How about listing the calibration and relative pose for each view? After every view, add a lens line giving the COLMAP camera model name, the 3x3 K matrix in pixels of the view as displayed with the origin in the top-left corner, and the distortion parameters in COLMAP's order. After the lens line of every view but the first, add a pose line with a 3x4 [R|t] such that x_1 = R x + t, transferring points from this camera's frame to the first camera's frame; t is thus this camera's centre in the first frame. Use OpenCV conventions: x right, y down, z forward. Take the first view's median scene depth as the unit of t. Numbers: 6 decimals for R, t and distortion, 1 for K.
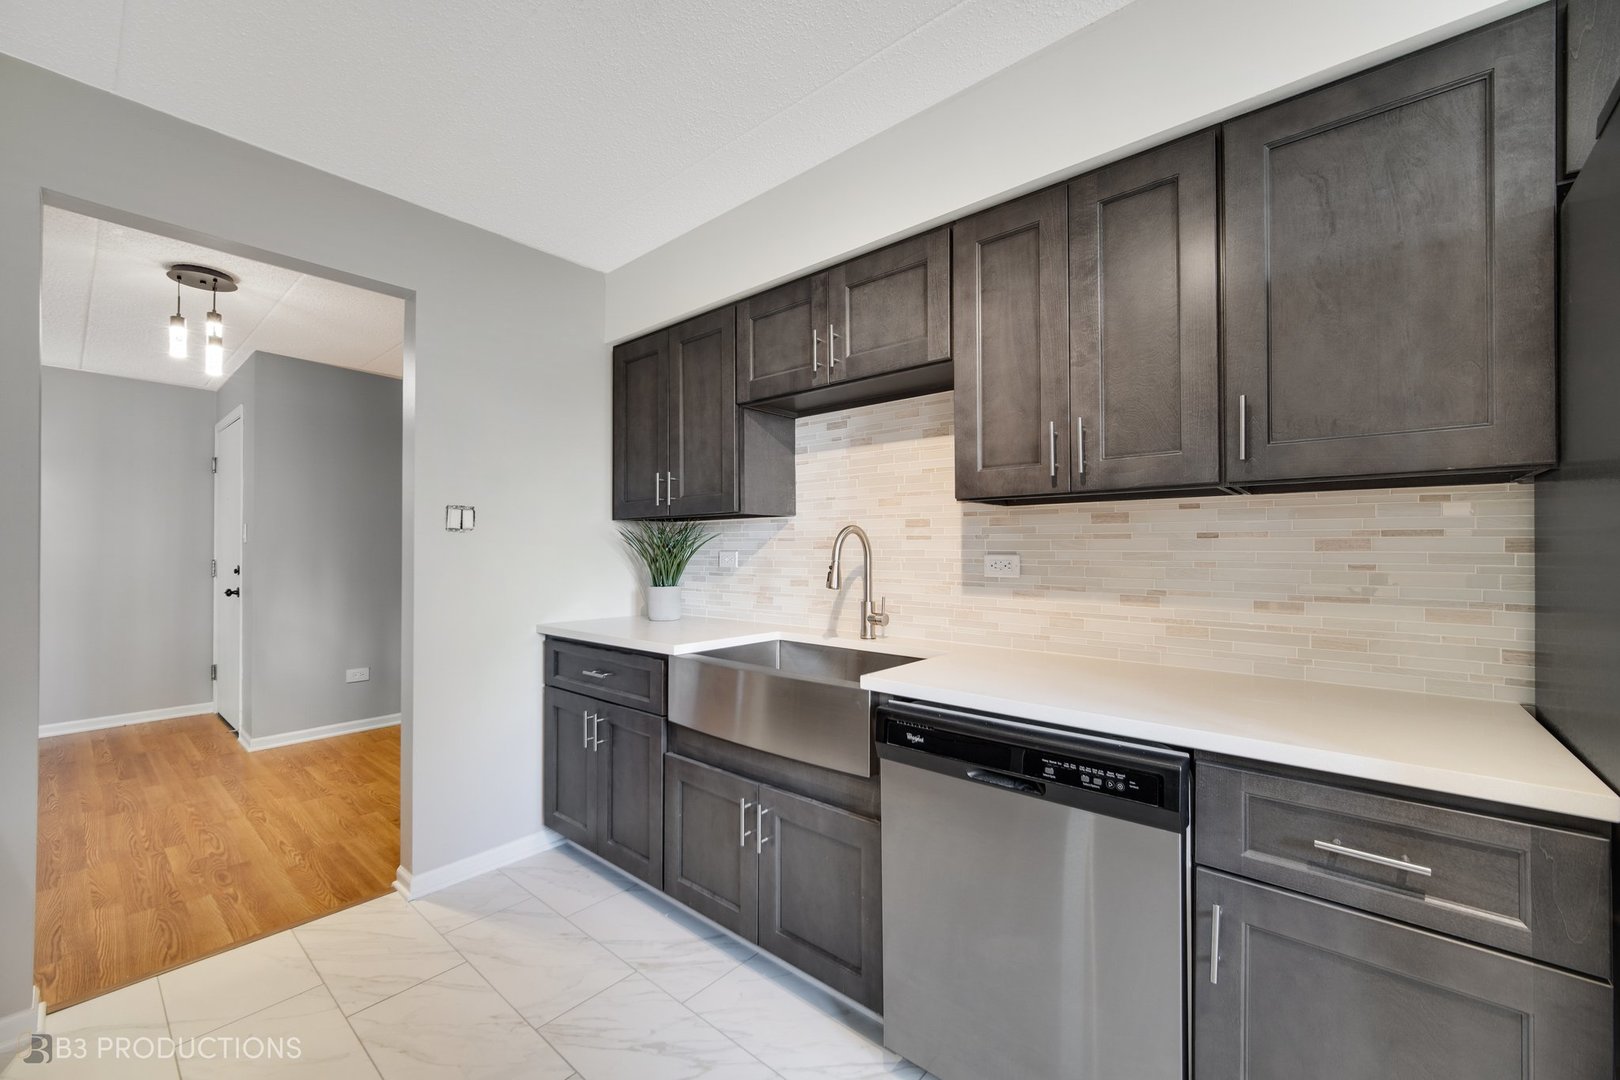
lens RADIAL K [[649.9, 0, 814.6], [0, 649.9, 545.9], [0, 0, 1]] dist [0.004275, -0.002189]
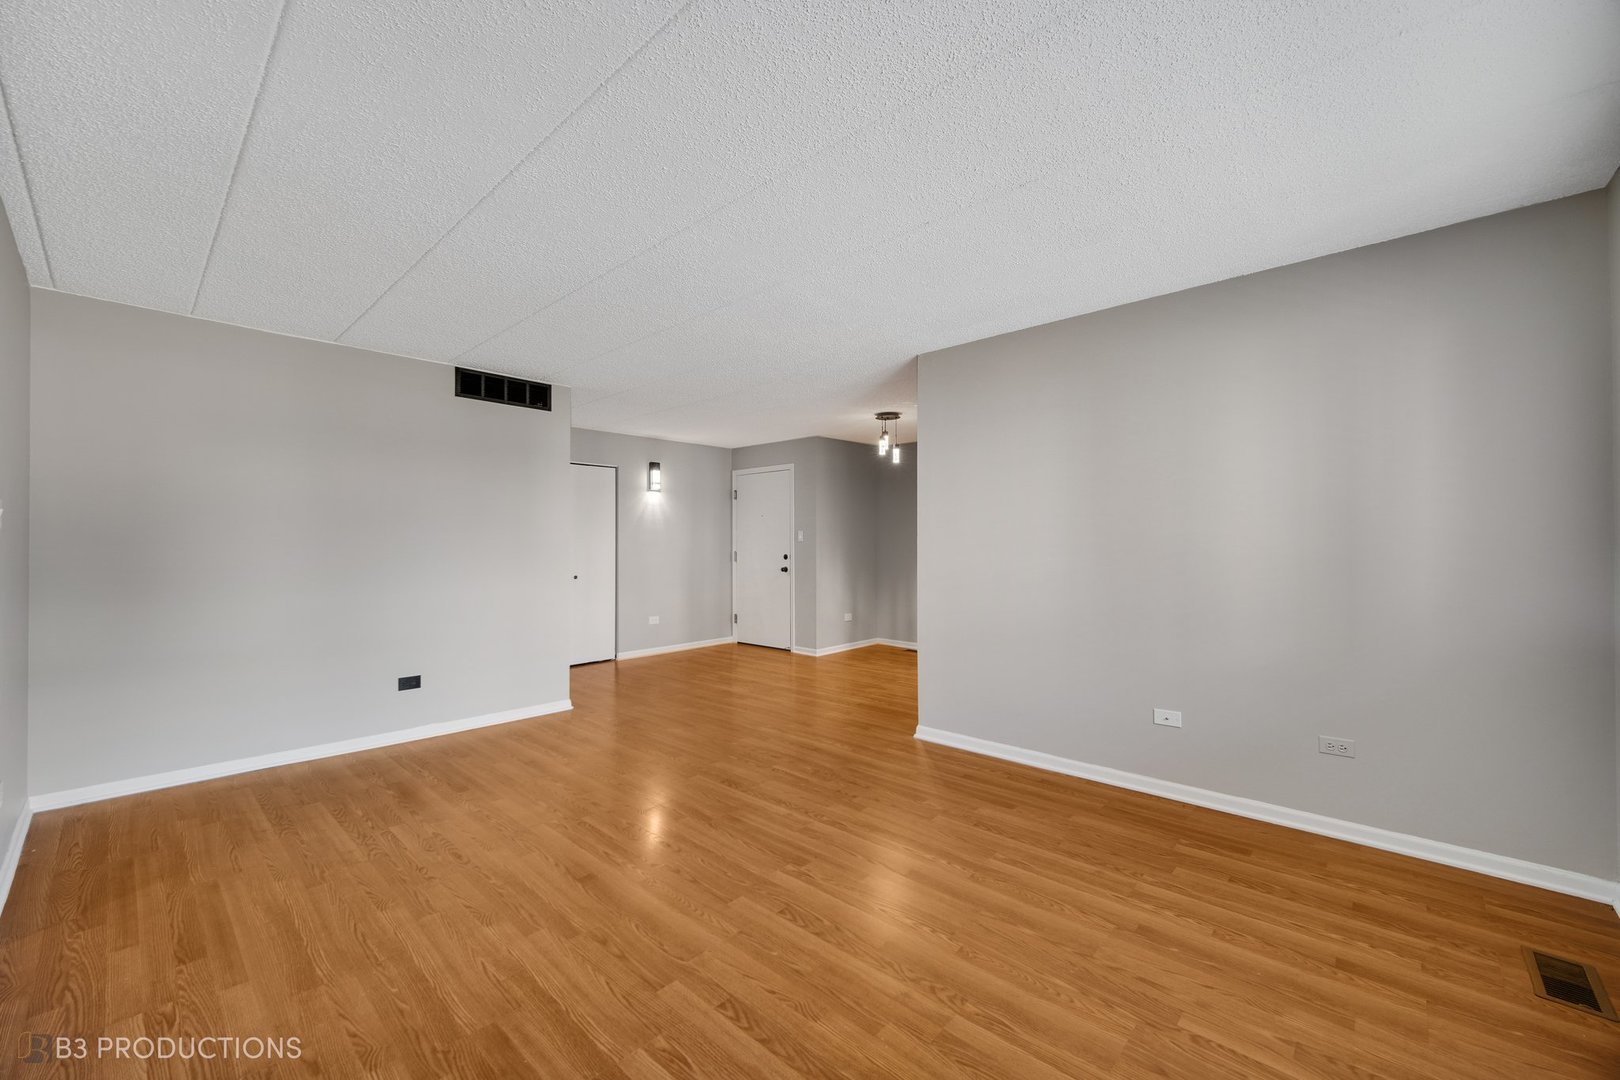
lens RADIAL K [[649.9, 0, 813.8], [0, 649.9, 528.8], [0, 0, 1]] dist [0.004275, -0.002189]
pose [[0.999286, 0.005760, -0.037346, -1.260624], [-0.006606, 0.999724, -0.022563, 0.002982], [0.037206, 0.022794, 0.999048, -1.249311]]
